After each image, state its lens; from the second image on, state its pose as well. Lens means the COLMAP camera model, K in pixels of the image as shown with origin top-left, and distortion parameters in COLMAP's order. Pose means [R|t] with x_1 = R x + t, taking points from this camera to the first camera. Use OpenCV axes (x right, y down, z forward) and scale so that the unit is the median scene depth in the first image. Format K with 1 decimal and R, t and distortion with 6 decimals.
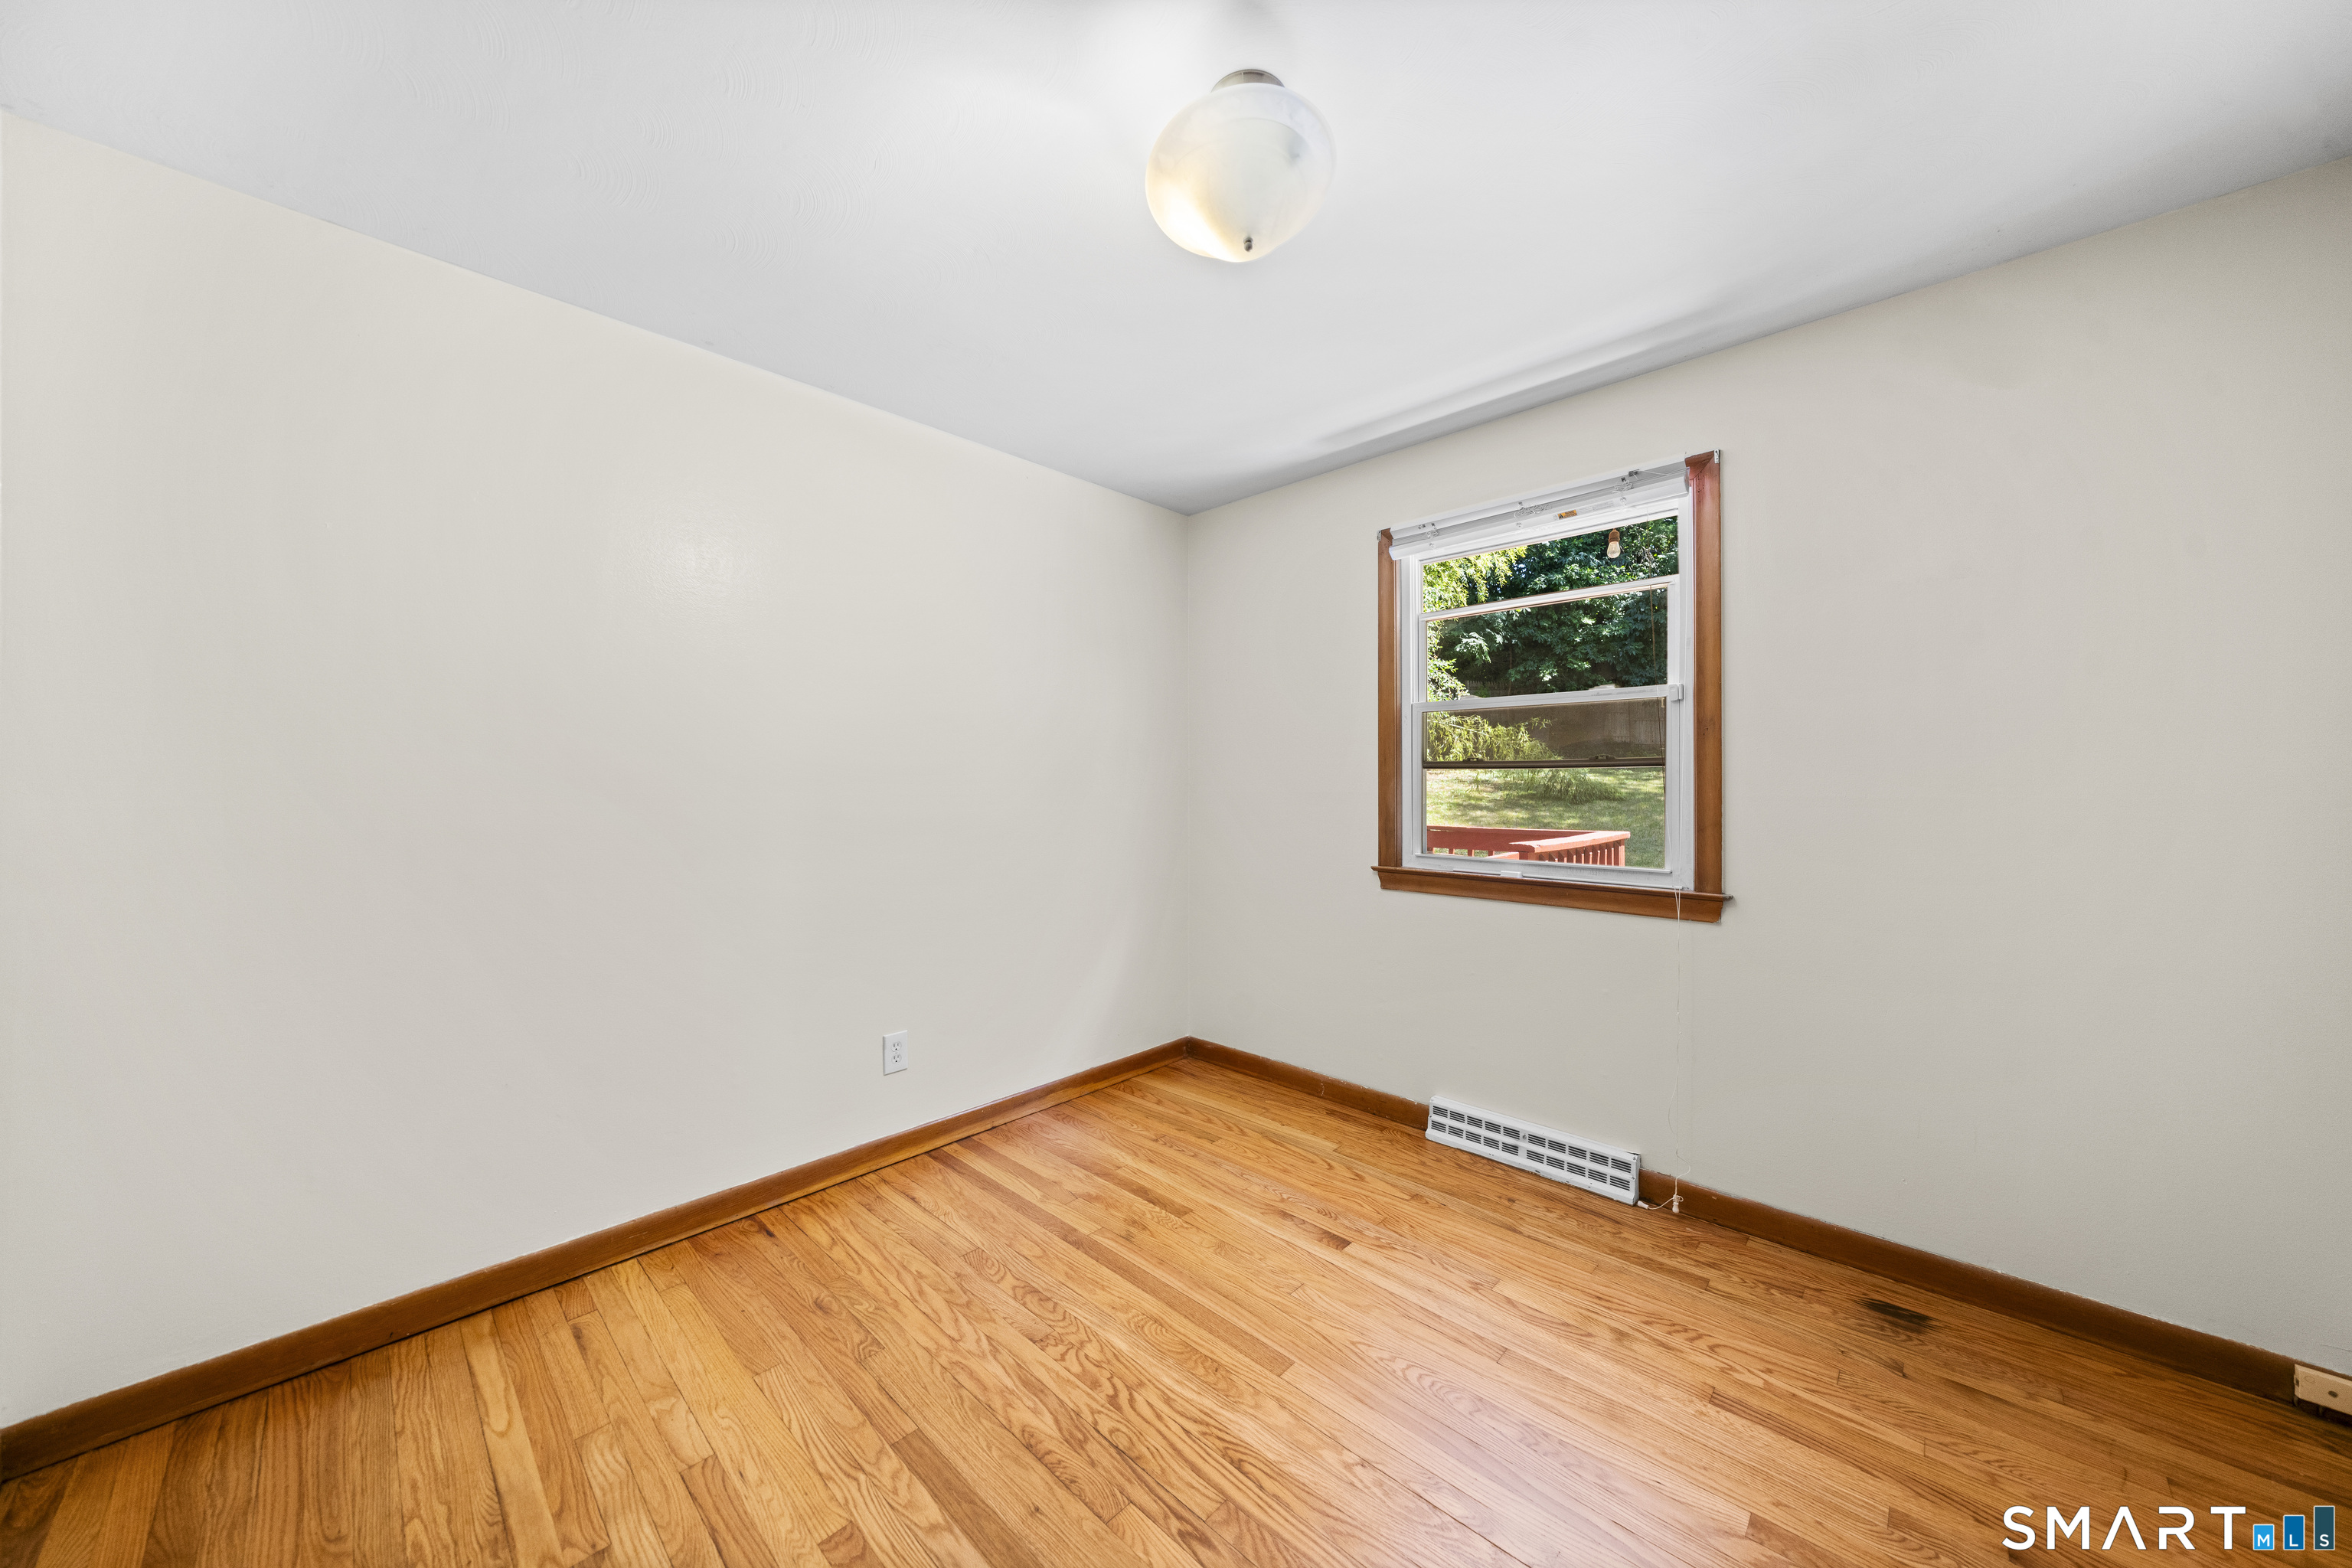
lens RADIAL K [[805.2, 0, 1180.9], [0, 805.2, 789.9], [0, 0, 1]] dist [-0.005795, 0.000257]
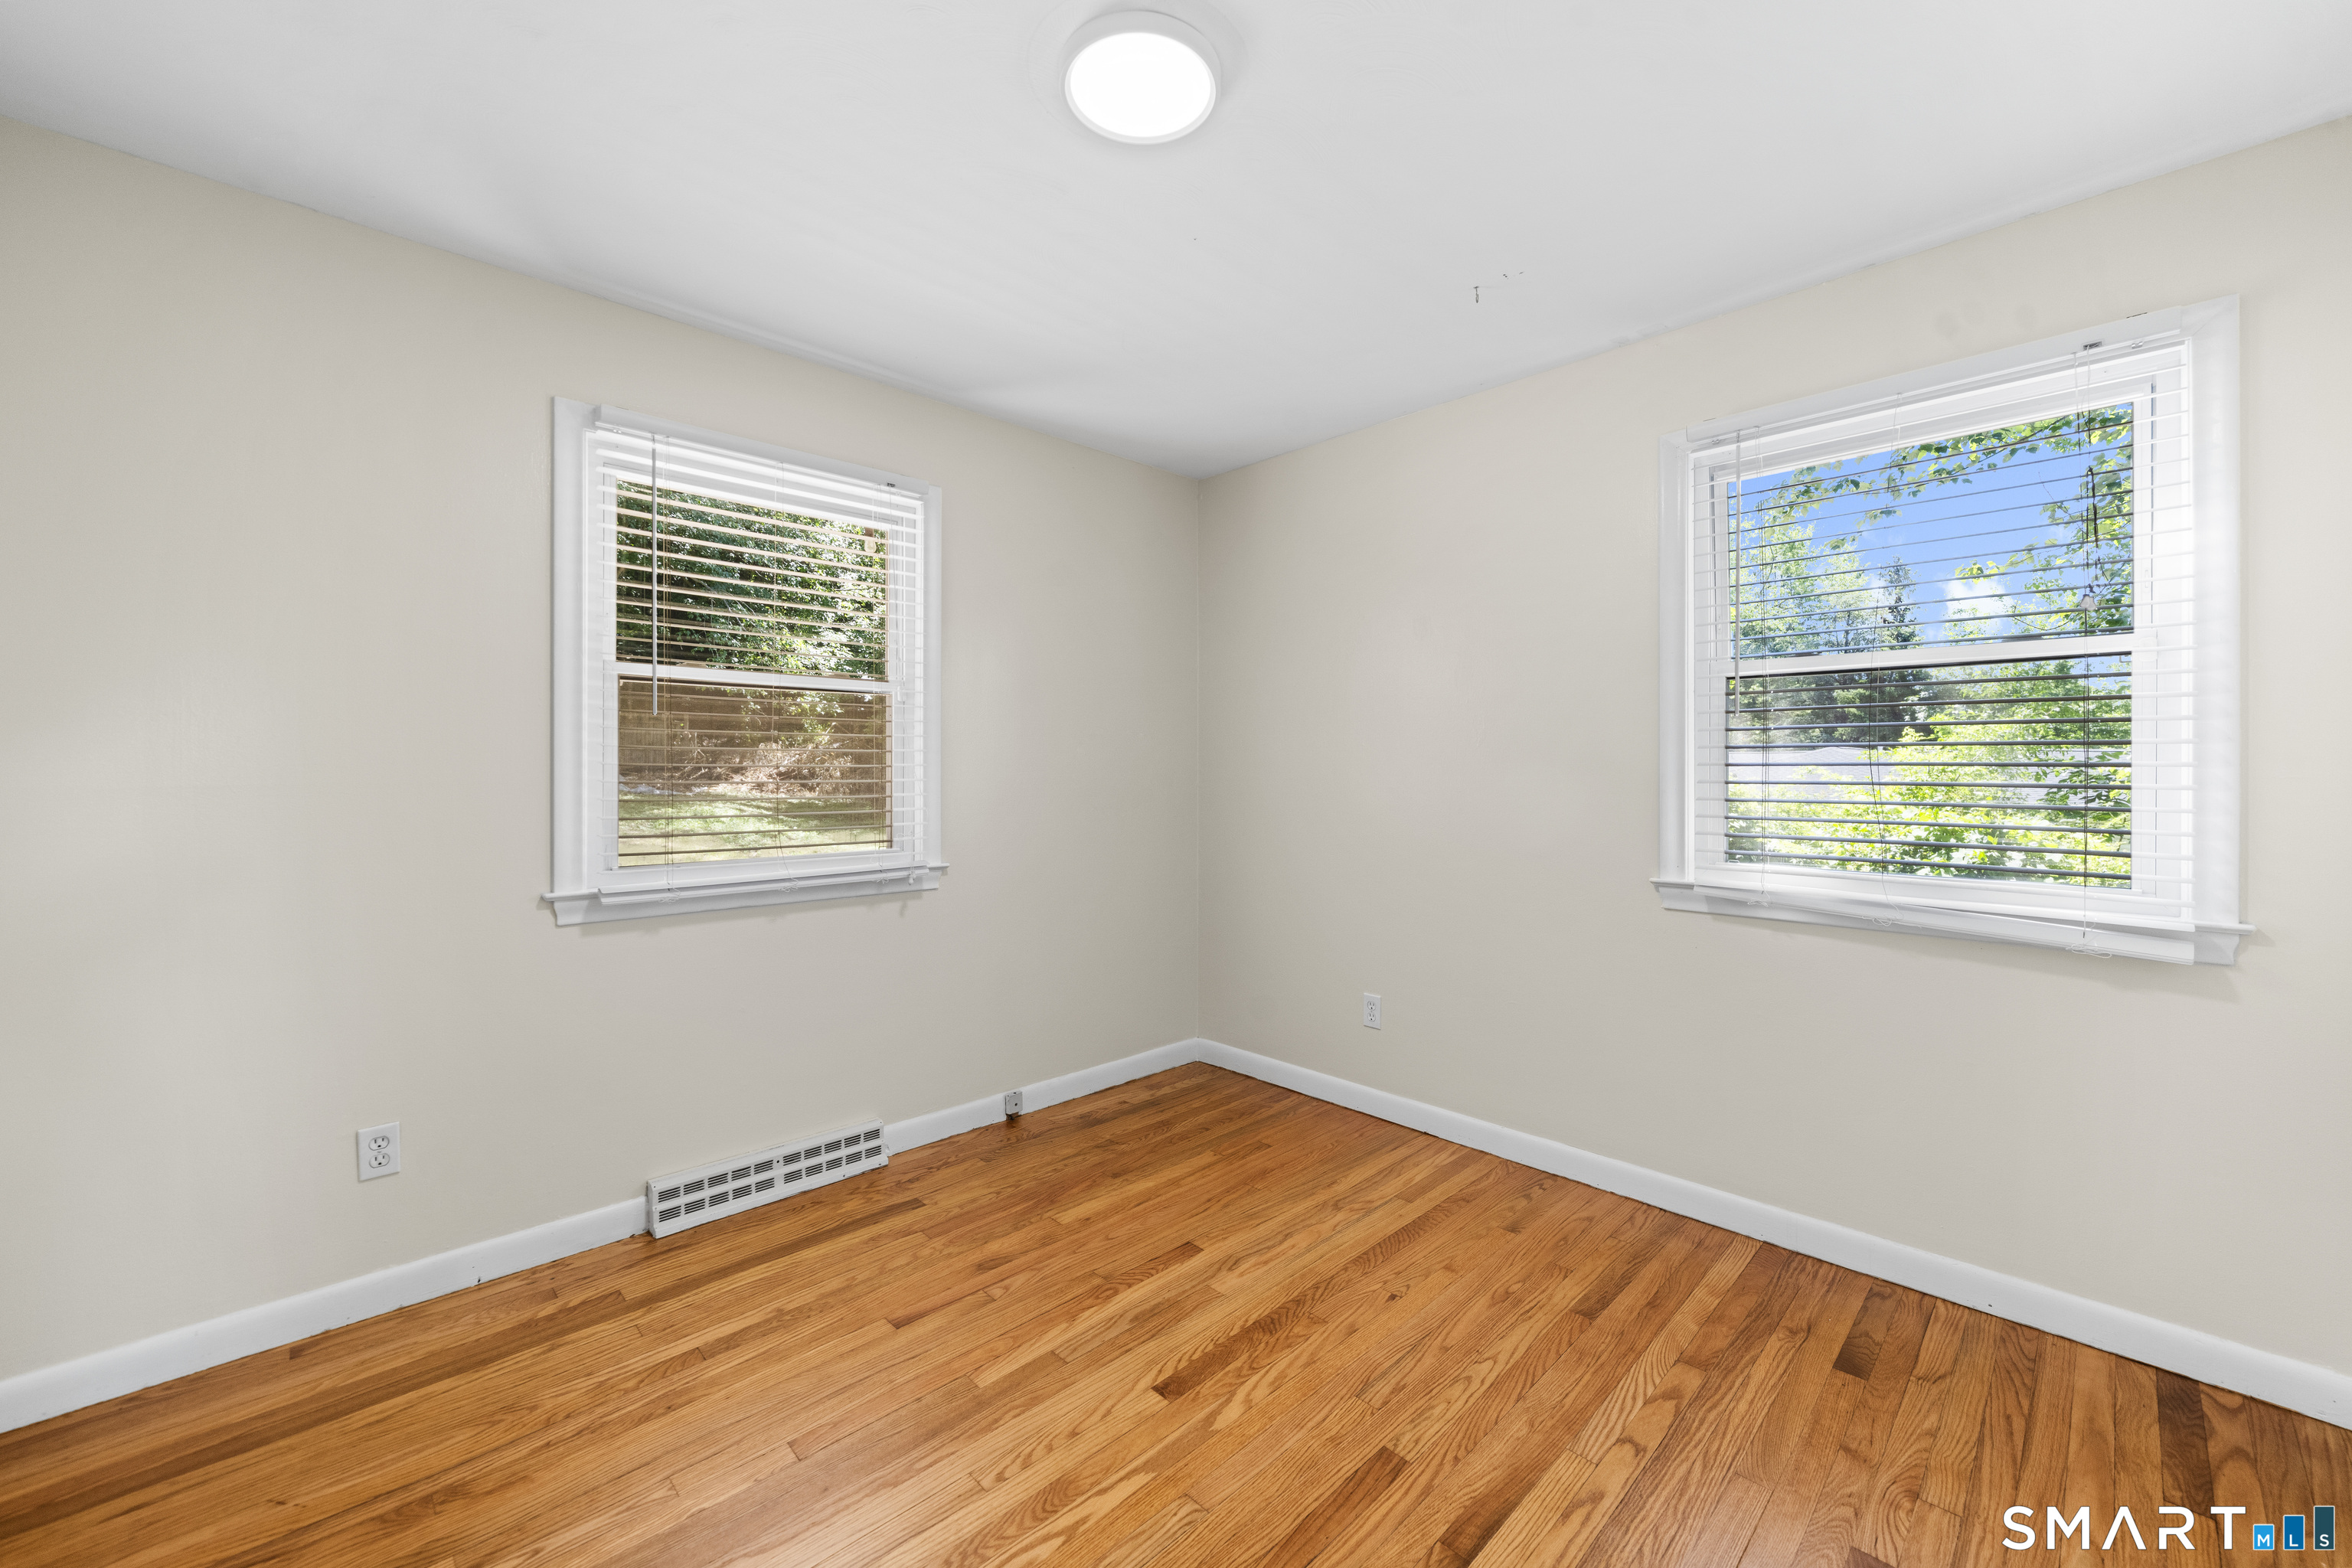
lens RADIAL K [[913.2, 0, 1189.0], [0, 913.2, 763.5], [0, 0, 1]] dist [-0.003308, 0.000348]
pose [[0.043610, 0.005225, 0.999035, -0.618071], [0.010796, 0.999925, -0.005701, -0.004973], [-0.998990, 0.011034, 0.043550, 0.527196]]
